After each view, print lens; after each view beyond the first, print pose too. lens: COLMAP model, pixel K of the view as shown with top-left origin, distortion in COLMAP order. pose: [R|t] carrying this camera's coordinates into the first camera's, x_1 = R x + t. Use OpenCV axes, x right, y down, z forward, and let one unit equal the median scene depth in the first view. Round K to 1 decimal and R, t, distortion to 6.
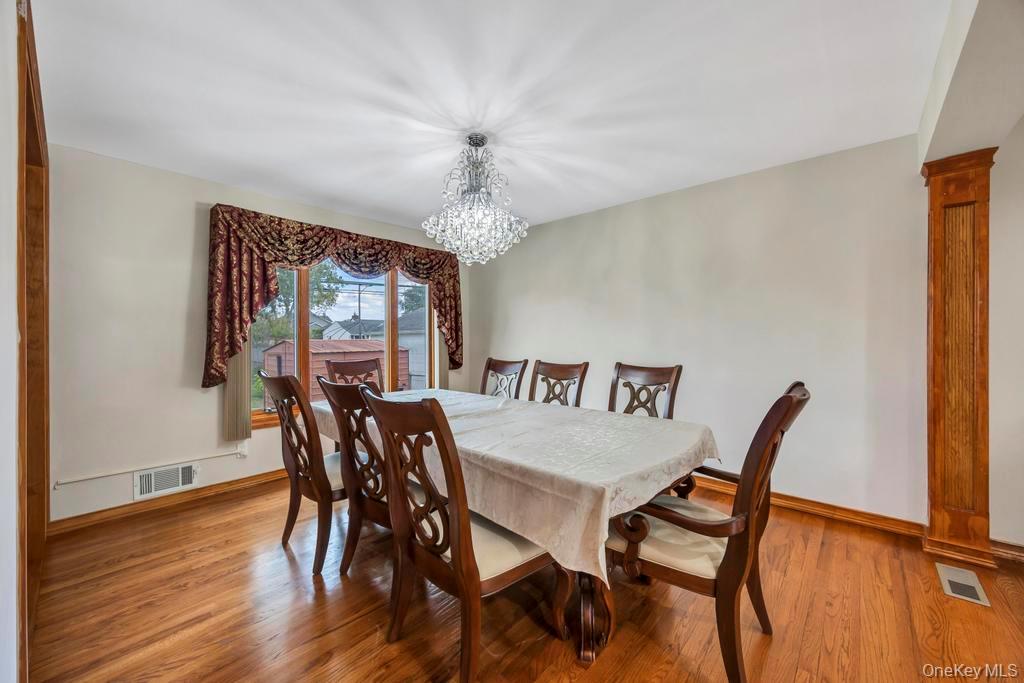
lens RADIAL K [[395.5, 0, 512.7], [0, 395.5, 341.2], [0, 0, 1]] dist [-0.000885, -0.000116]
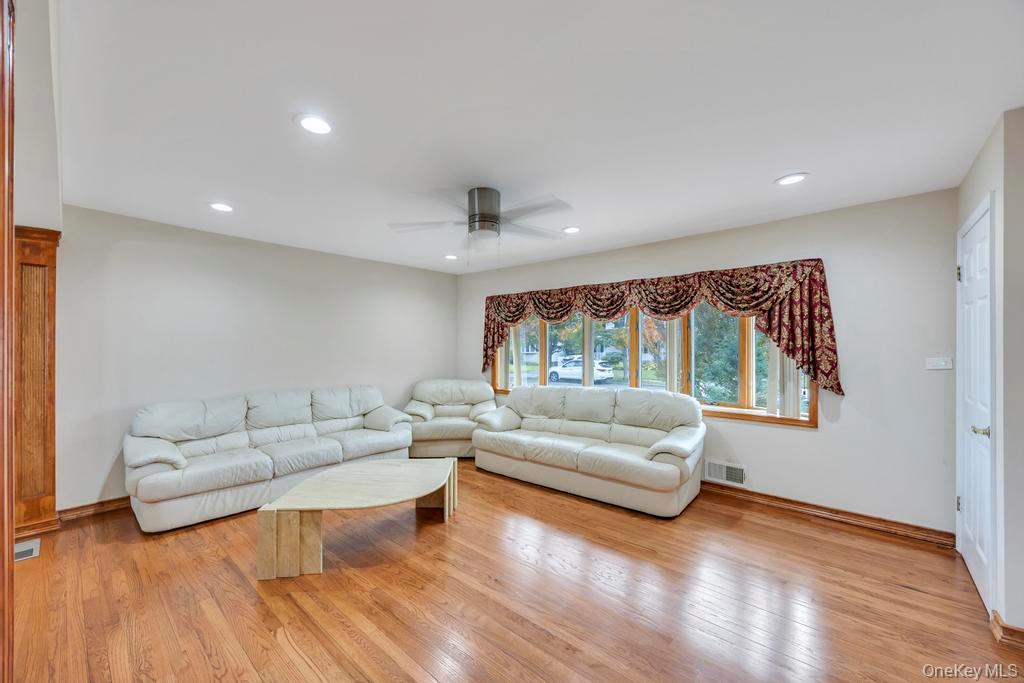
lens RADIAL K [[395.5, 0, 513.0], [0, 395.5, 349.1], [0, 0, 1]] dist [-0.000885, -0.000116]
pose [[-0.001958, 0.003282, 0.999993, -0.191668], [0.003327, 0.999989, -0.003276, -0.056338], [-0.999993, 0.003320, -0.001969, -0.607262]]
